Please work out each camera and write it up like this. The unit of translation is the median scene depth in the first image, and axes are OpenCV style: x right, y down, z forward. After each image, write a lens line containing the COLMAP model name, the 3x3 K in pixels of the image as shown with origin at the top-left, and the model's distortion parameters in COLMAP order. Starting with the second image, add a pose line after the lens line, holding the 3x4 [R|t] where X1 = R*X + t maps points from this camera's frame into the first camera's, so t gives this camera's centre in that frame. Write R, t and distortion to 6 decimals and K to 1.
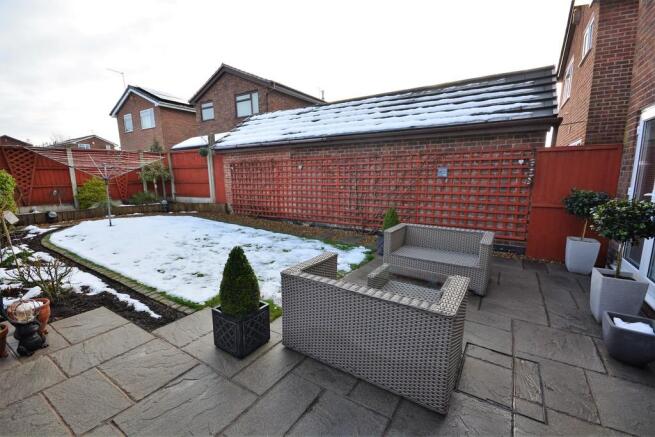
lens RADIAL K [[290.6, 0, 326.6], [0, 290.6, 217.8], [0, 0, 1]] dist [0.004441, 0.000115]
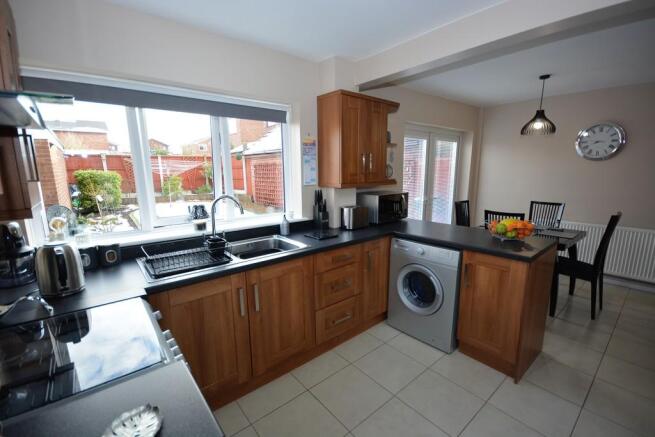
lens RADIAL K [[290.6, 0, 327.3], [0, 290.6, 214.9], [0, 0, 1]] dist [0.004441, 0.000115]
pose [[0.957334, 0.050054, -0.284616, 0.378824], [-0.047879, 0.998746, 0.014600, 0.006603], [0.284990, -0.000350, 0.958530, -0.187077]]
